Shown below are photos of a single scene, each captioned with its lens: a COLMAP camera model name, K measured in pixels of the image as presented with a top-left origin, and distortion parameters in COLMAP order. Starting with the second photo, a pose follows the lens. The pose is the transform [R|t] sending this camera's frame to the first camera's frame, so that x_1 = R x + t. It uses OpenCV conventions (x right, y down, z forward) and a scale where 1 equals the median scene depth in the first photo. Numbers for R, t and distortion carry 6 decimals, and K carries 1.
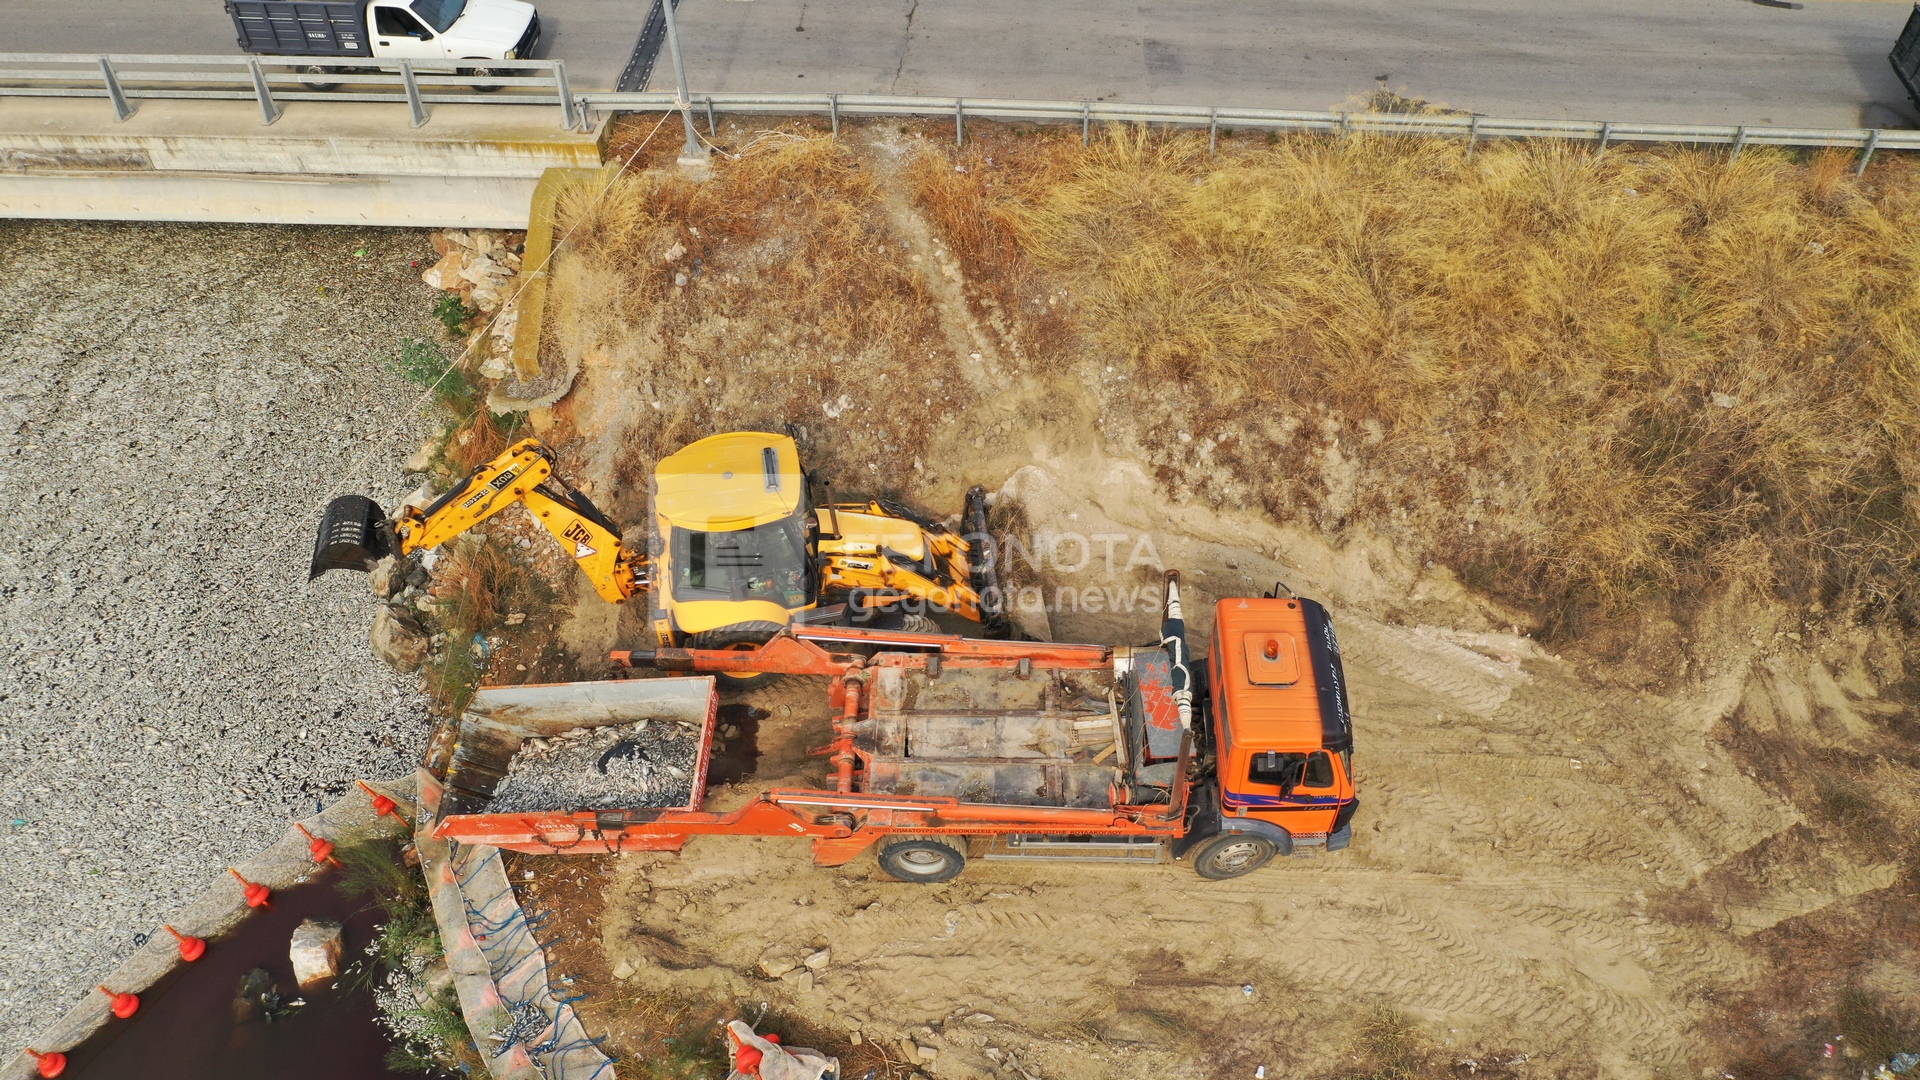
lens RADIAL K [[1517.2, 0, 960.0], [0, 1517.2, 540.0], [0, 0, 1]] dist [-0.006508, -0.002748]
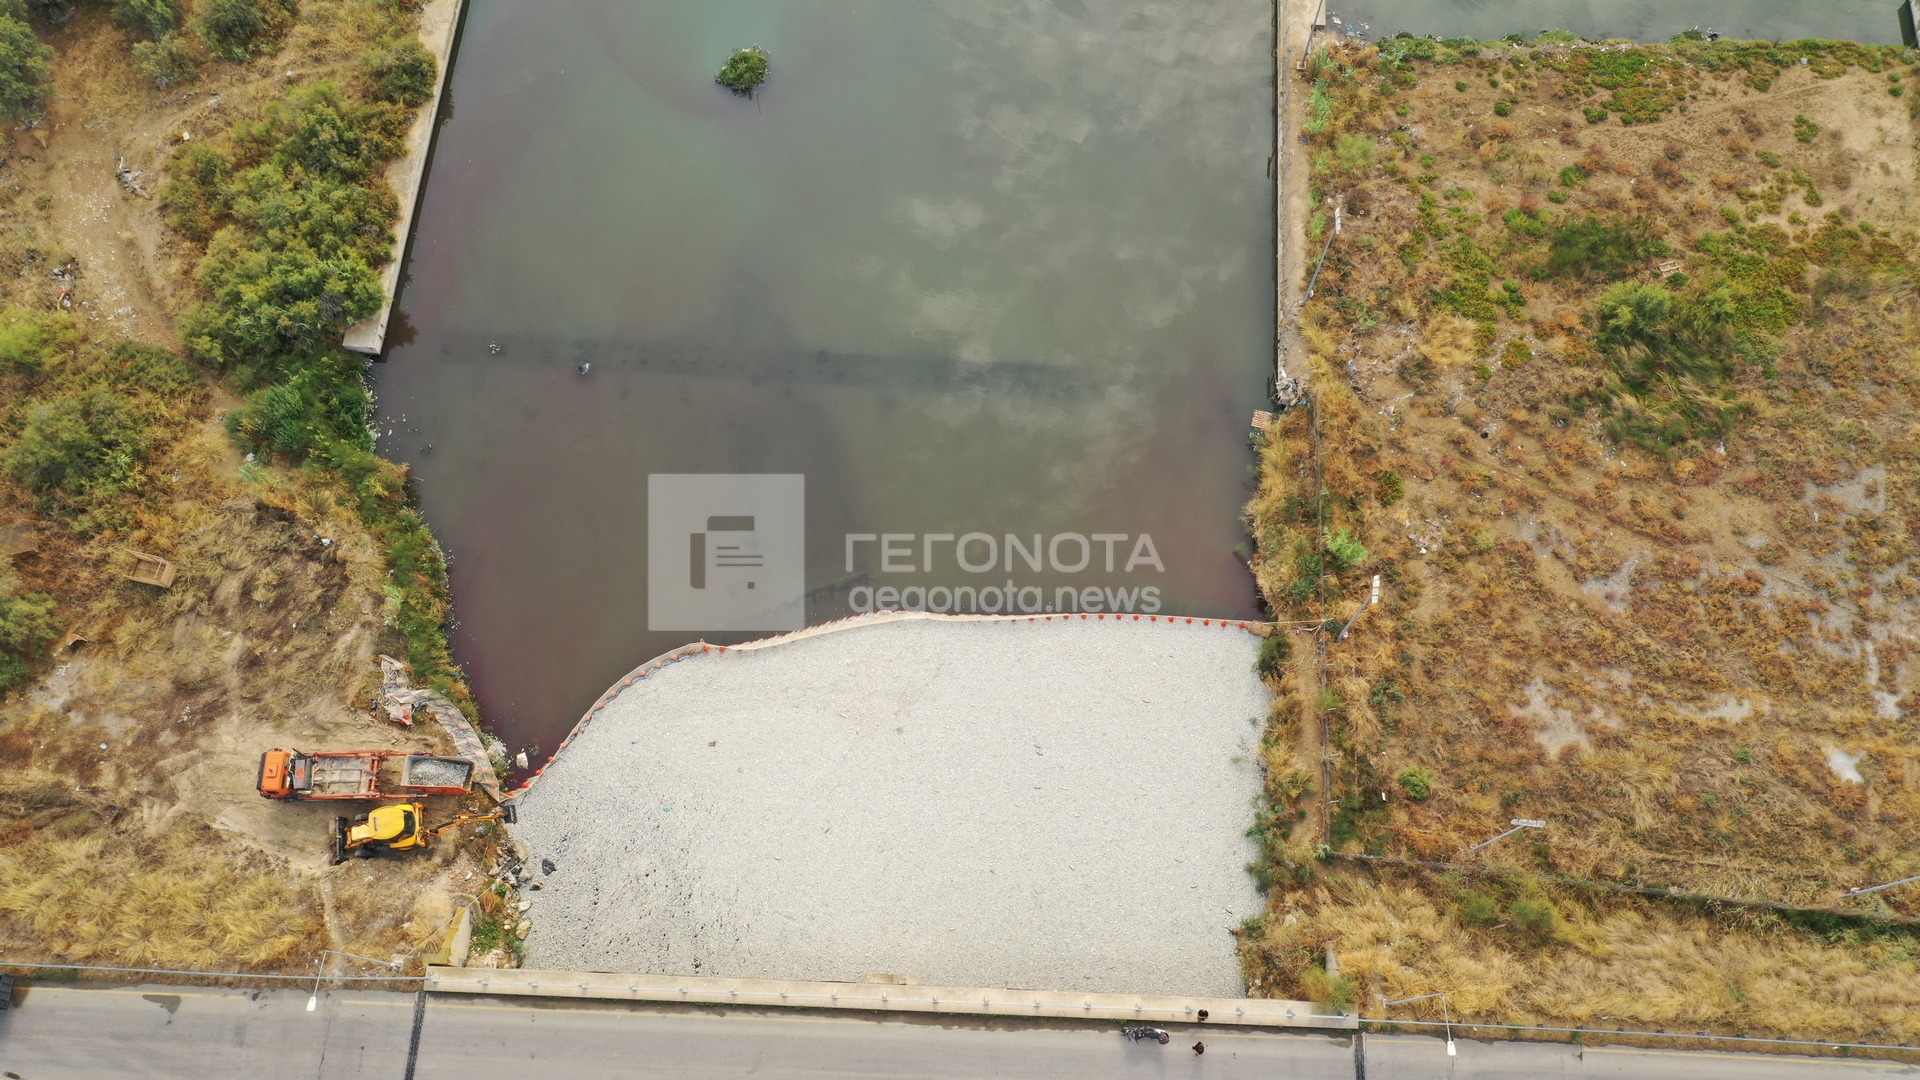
lens RADIAL K [[1517.2, 0, 960.0], [0, 1517.2, 540.0], [0, 0, 1]] dist [-0.006508, -0.002748]
pose [[-0.998993, 0.040467, 0.019354, -1.797818], [-0.001484, -0.461033, 0.887382, -3.302269], [0.044832, 0.886460, 0.460629, -1.500465]]
